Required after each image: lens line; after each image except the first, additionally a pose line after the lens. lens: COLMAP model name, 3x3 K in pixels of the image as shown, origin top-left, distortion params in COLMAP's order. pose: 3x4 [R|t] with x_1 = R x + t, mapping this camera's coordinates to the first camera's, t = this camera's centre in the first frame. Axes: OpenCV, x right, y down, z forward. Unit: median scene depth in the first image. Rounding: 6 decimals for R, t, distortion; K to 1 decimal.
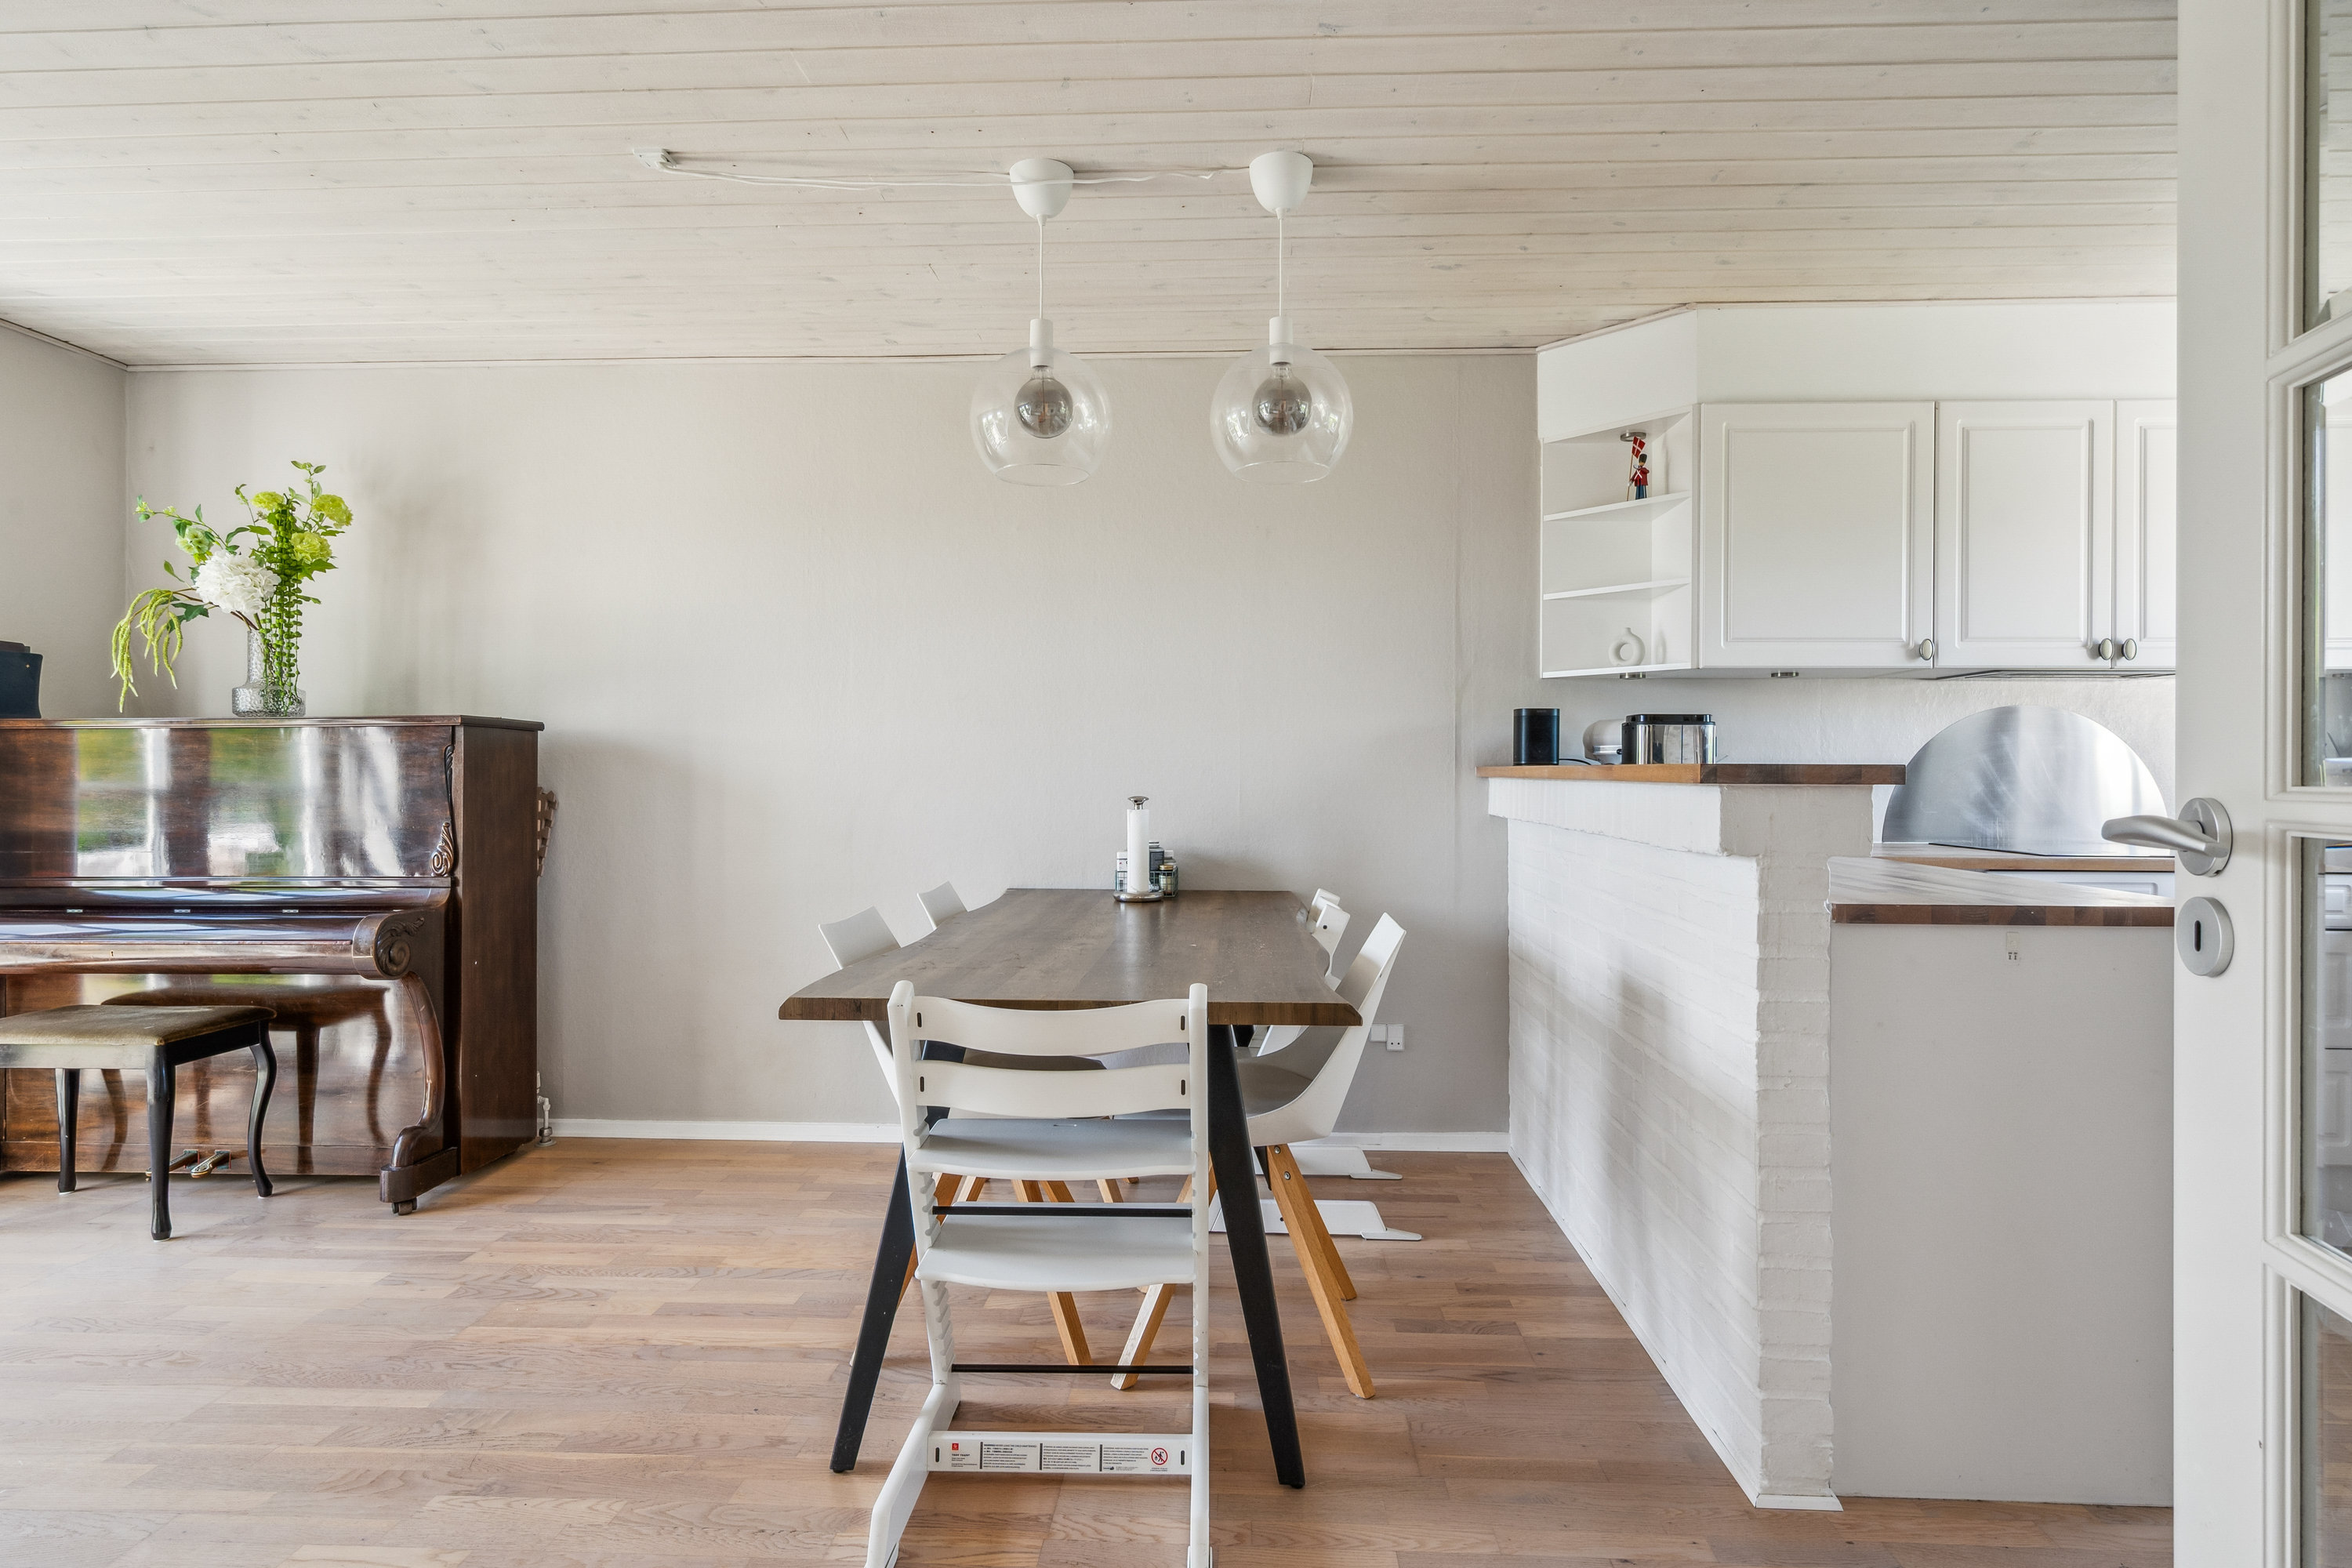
lens RADIAL K [[1199.6, 0, 1188.9], [0, 1199.6, 773.2], [0, 0, 1]] dist [-0.009317, -0.000381]
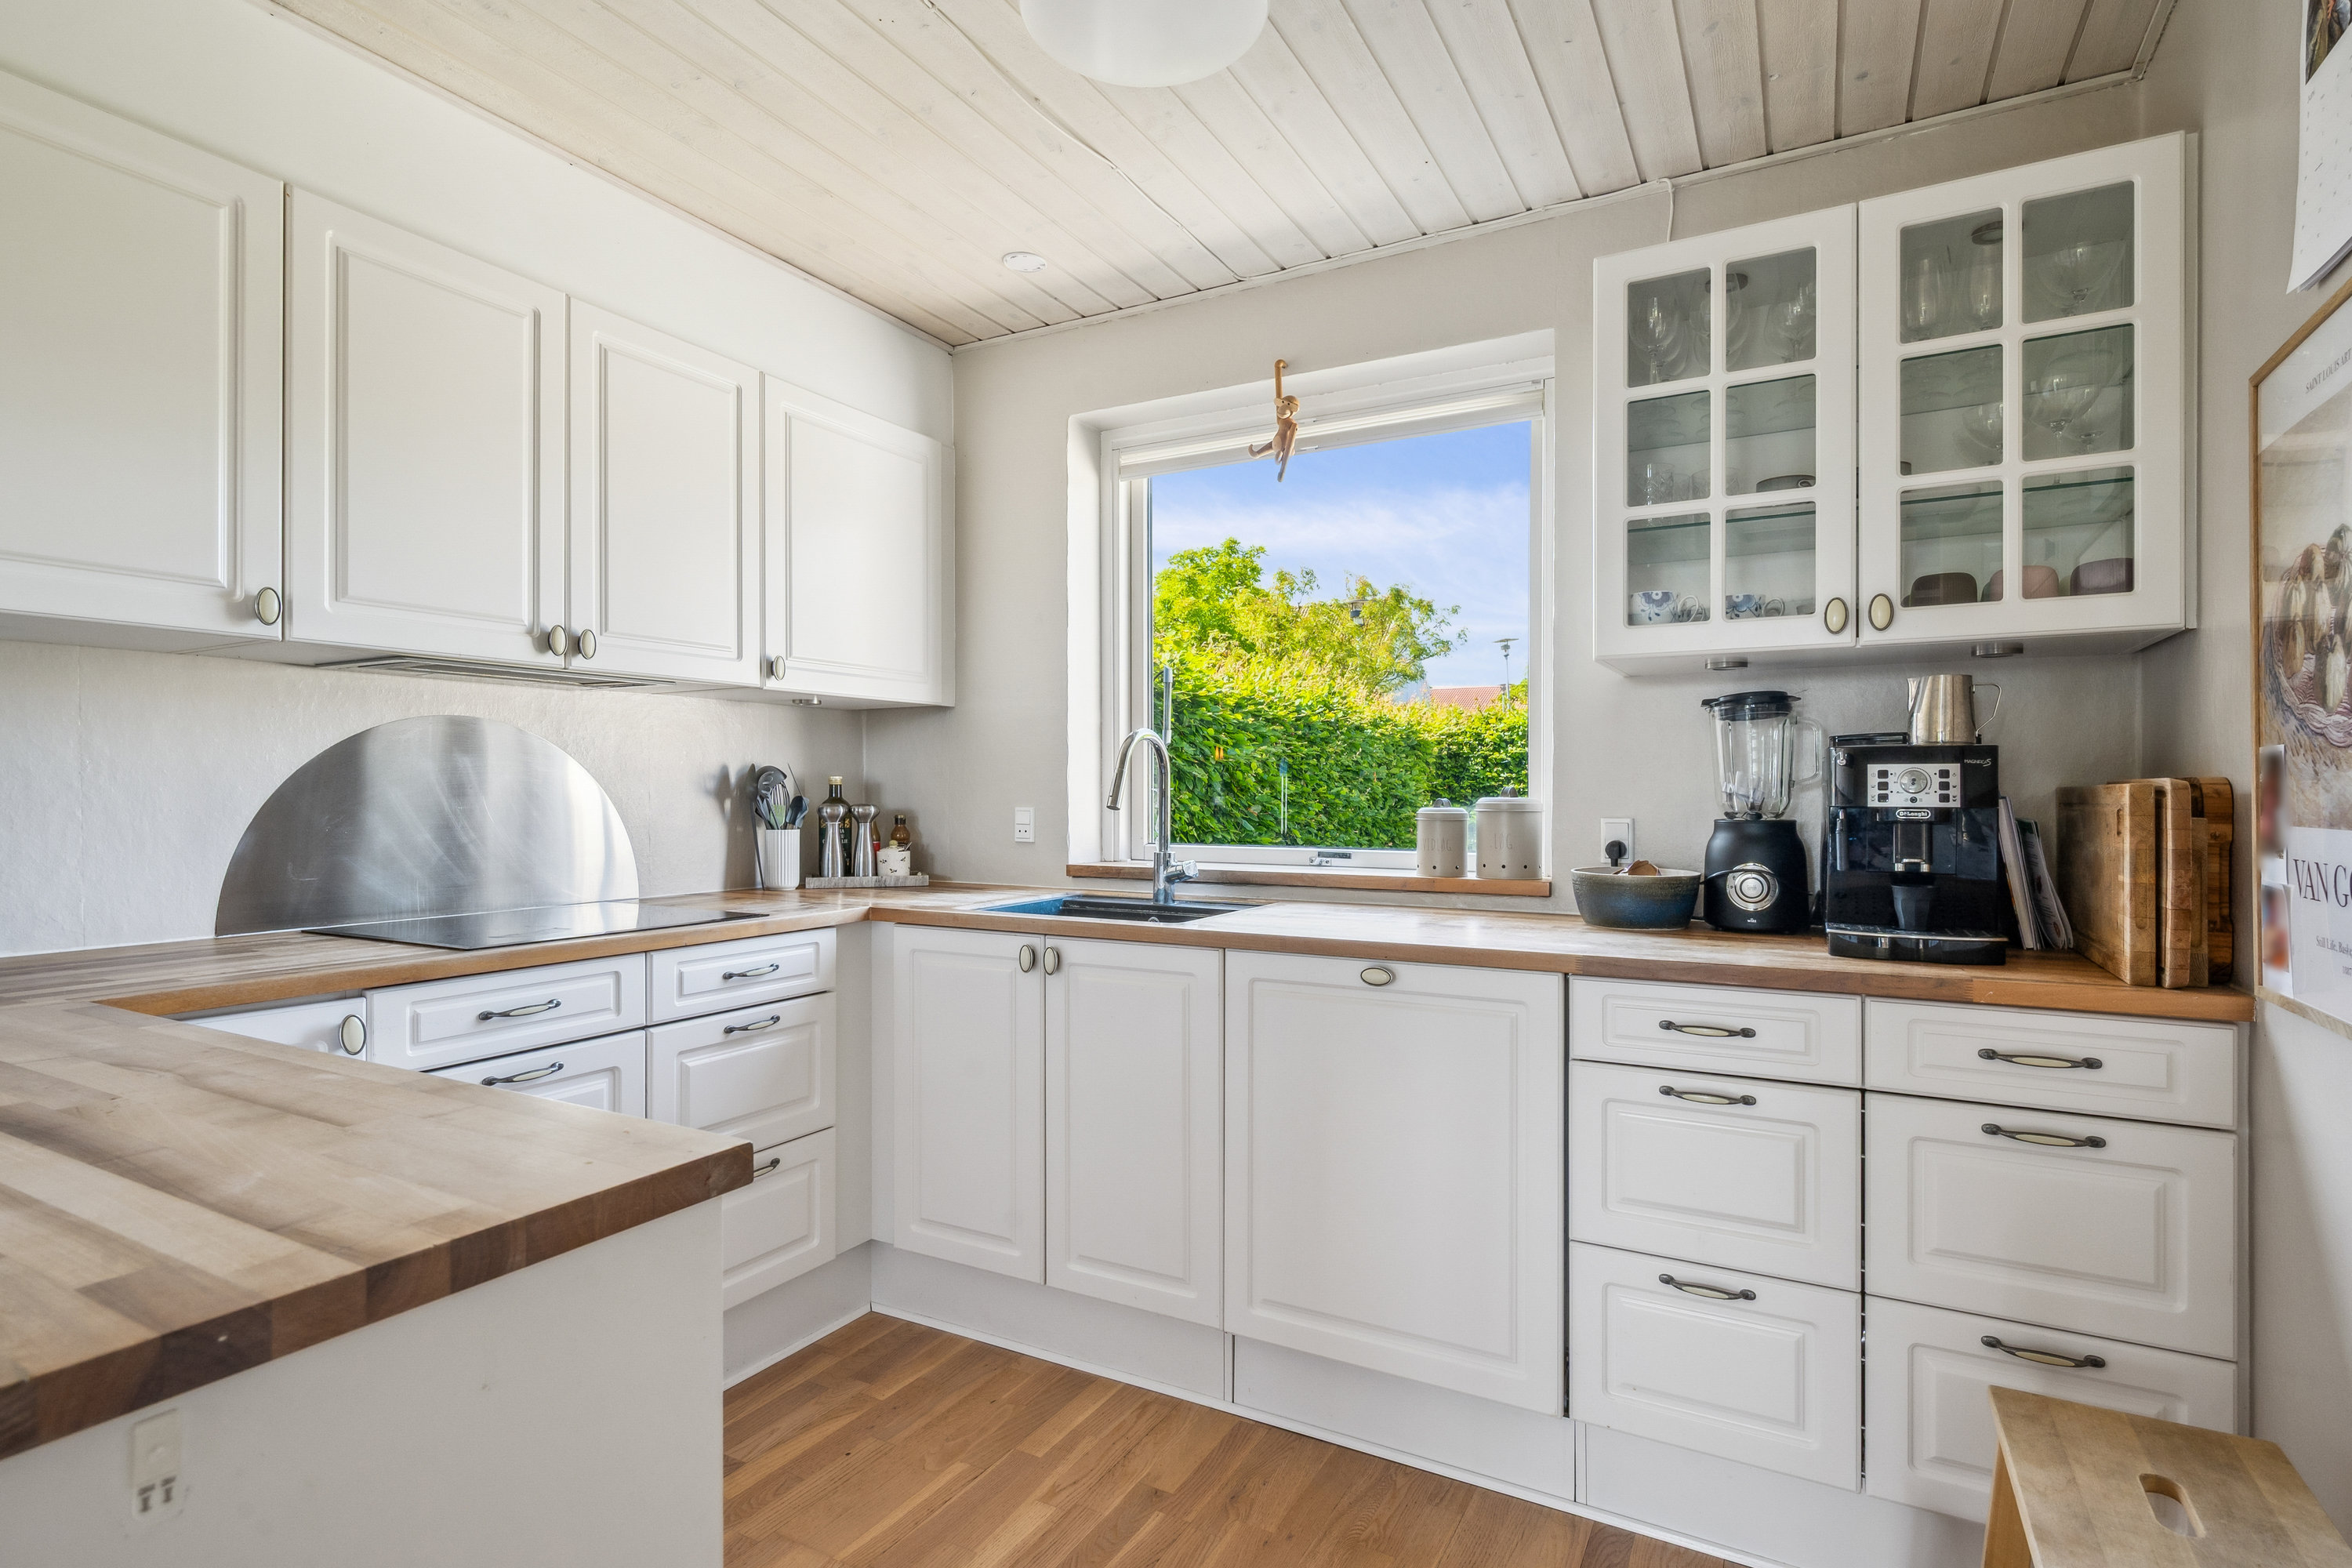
lens RADIAL K [[1154.7, 0, 1183.1], [0, 1154.7, 796.6], [0, 0, 1]] dist [-0.002031, 0.000158]
pose [[0.431976, -0.005844, 0.901866, 0.562944], [0.003940, 0.999982, 0.004592, -0.023438], [-0.901877, 0.001570, 0.431991, 0.667293]]
